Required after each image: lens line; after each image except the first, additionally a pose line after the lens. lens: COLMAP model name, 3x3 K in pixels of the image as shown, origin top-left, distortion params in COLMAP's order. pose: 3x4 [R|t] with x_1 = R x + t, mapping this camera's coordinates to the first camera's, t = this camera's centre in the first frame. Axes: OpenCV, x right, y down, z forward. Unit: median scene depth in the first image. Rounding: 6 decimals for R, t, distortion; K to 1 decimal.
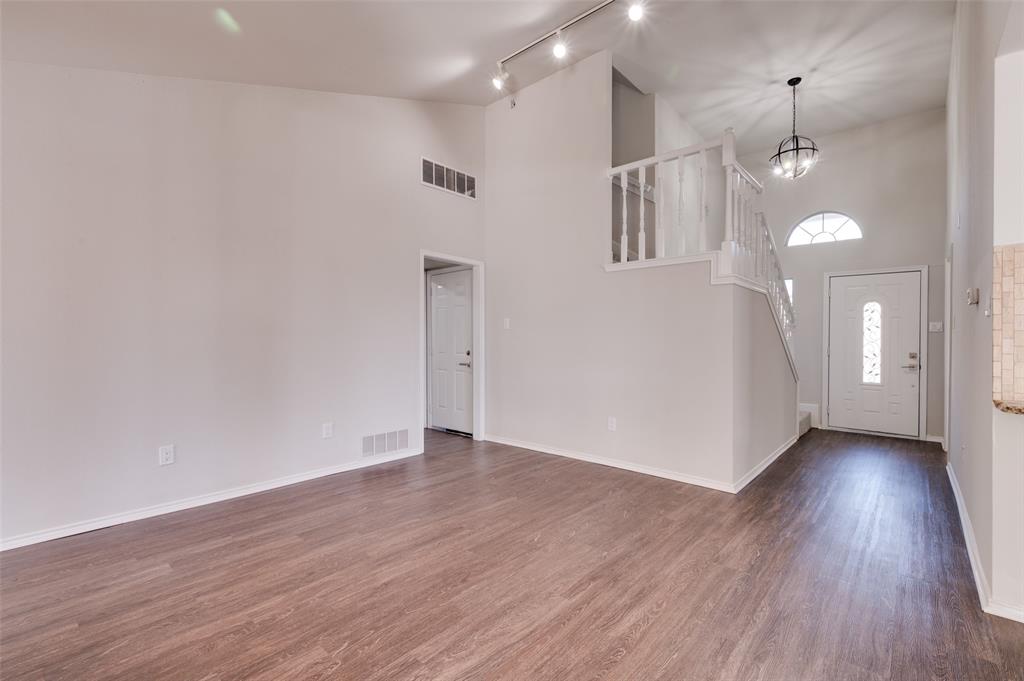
lens RADIAL K [[456.3, 0, 505.8], [0, 456.3, 340.3], [0, 0, 1]] dist [0.003037, -0.000950]
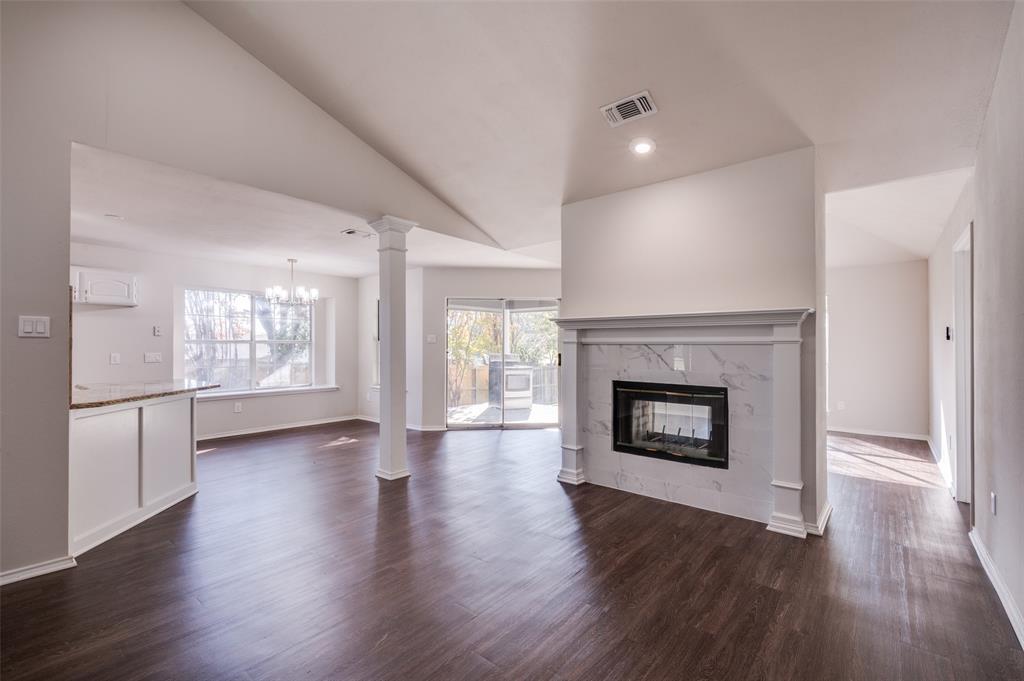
lens RADIAL K [[456.3, 0, 507.5], [0, 456.3, 344.0], [0, 0, 1]] dist [0.003037, -0.000950]
pose [[-0.999888, -0.004383, -0.014306, -0.149059], [-0.004385, 0.999990, 0.000140, -0.043783], [0.014305, 0.000203, -0.999898, 2.141840]]
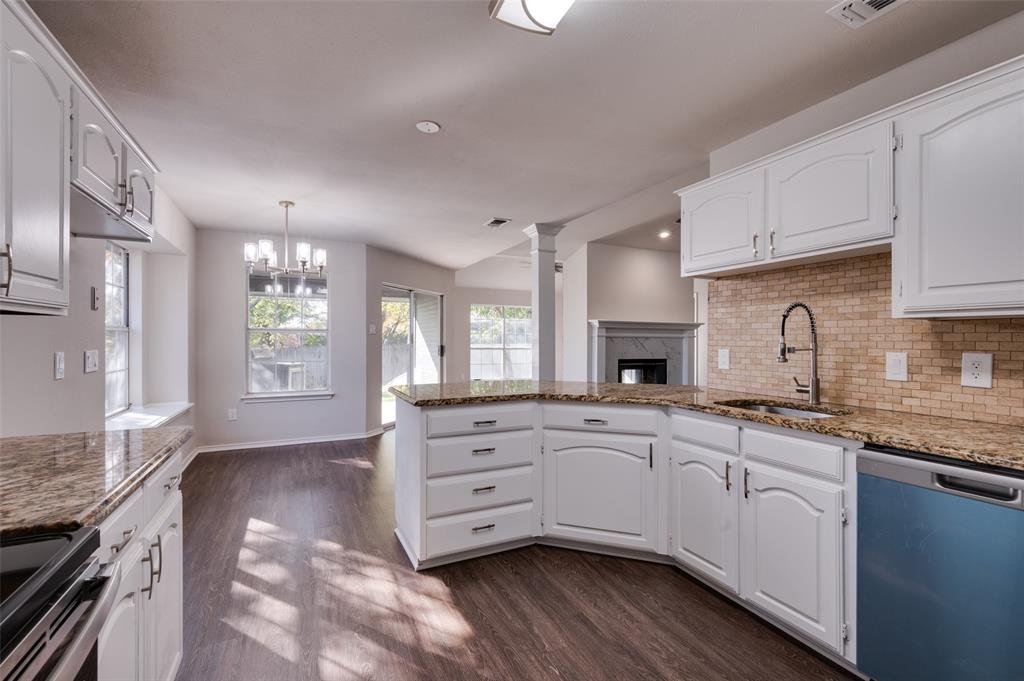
lens RADIAL K [[456.3, 0, 518.2], [0, 456.3, 340.3], [0, 0, 1]] dist [0.003037, -0.000950]
pose [[-0.385831, -0.006998, -0.922543, 2.441348], [-0.006399, 0.999967, -0.004909, -0.006495], [0.922547, 0.004010, -0.385863, 0.884327]]
